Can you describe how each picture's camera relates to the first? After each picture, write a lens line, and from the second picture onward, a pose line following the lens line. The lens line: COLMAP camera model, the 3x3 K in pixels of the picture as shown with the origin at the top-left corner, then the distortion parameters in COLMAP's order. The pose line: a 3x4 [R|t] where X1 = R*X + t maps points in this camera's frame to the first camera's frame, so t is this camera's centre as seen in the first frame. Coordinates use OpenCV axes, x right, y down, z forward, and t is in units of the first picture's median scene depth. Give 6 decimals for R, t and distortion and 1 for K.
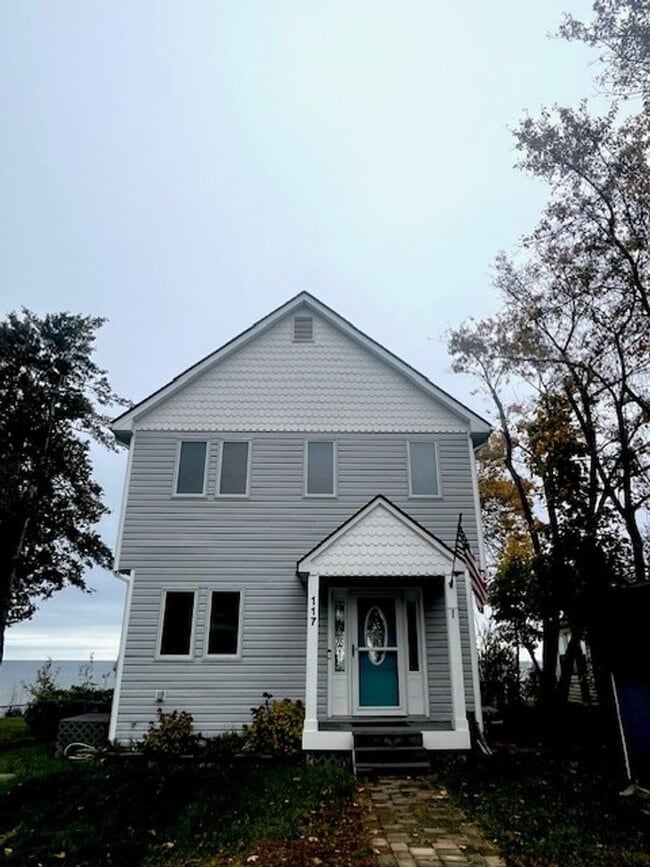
lens RADIAL K [[576.9, 0, 331.3], [0, 576.9, 435.3], [0, 0, 1]] dist [-0.004301, 0.003175]
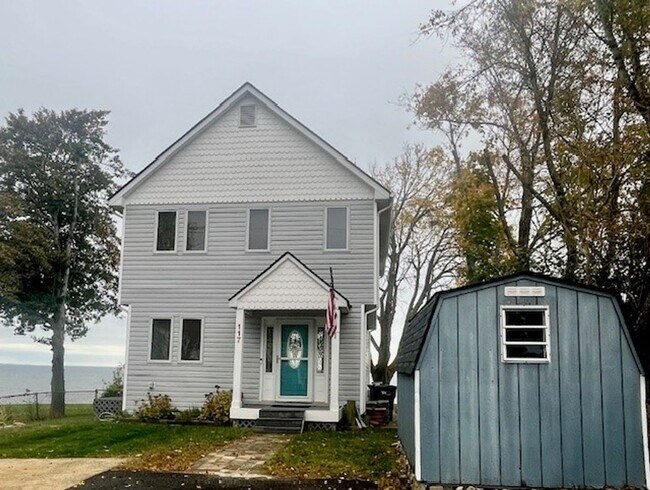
lens RADIAL K [[528.9, 0, 302.2], [0, 528.9, 309.3], [0, 0, 1]] dist [0.011436, -0.021211]
pose [[0.987755, 0.002472, -0.155993, 0.267066], [0.036618, 0.968268, 0.247215, -0.063048], [0.151654, -0.249900, 0.956322, -0.194037]]
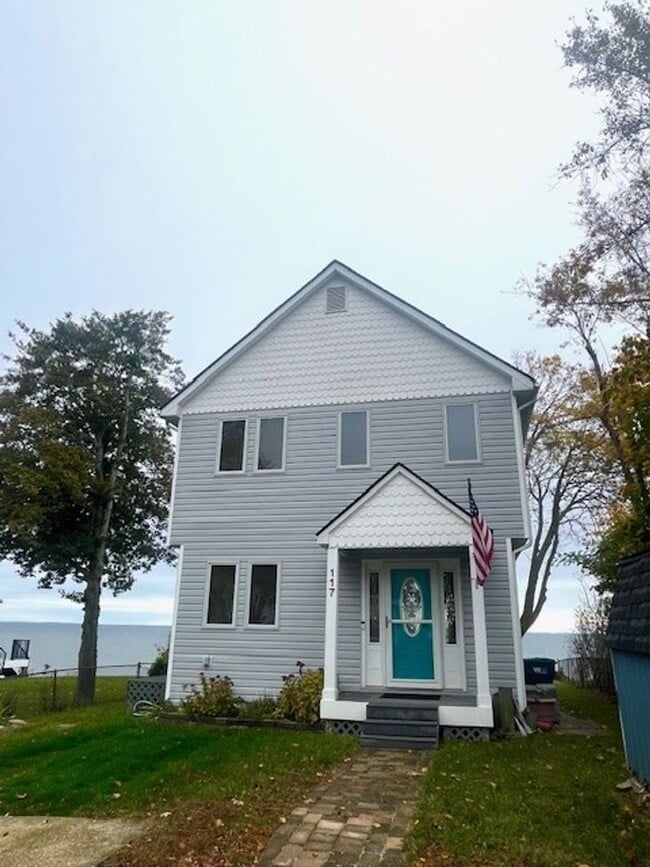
lens RADIAL K [[576.9, 0, 329.2], [0, 576.9, 431.9], [0, 0, 1]] dist [-0.004301, 0.003175]
pose [[0.967966, -0.065214, -0.242462, 0.177562], [0.075153, 0.996660, 0.031961, 0.009541], [0.239568, -0.049159, 0.969634, 0.033224]]
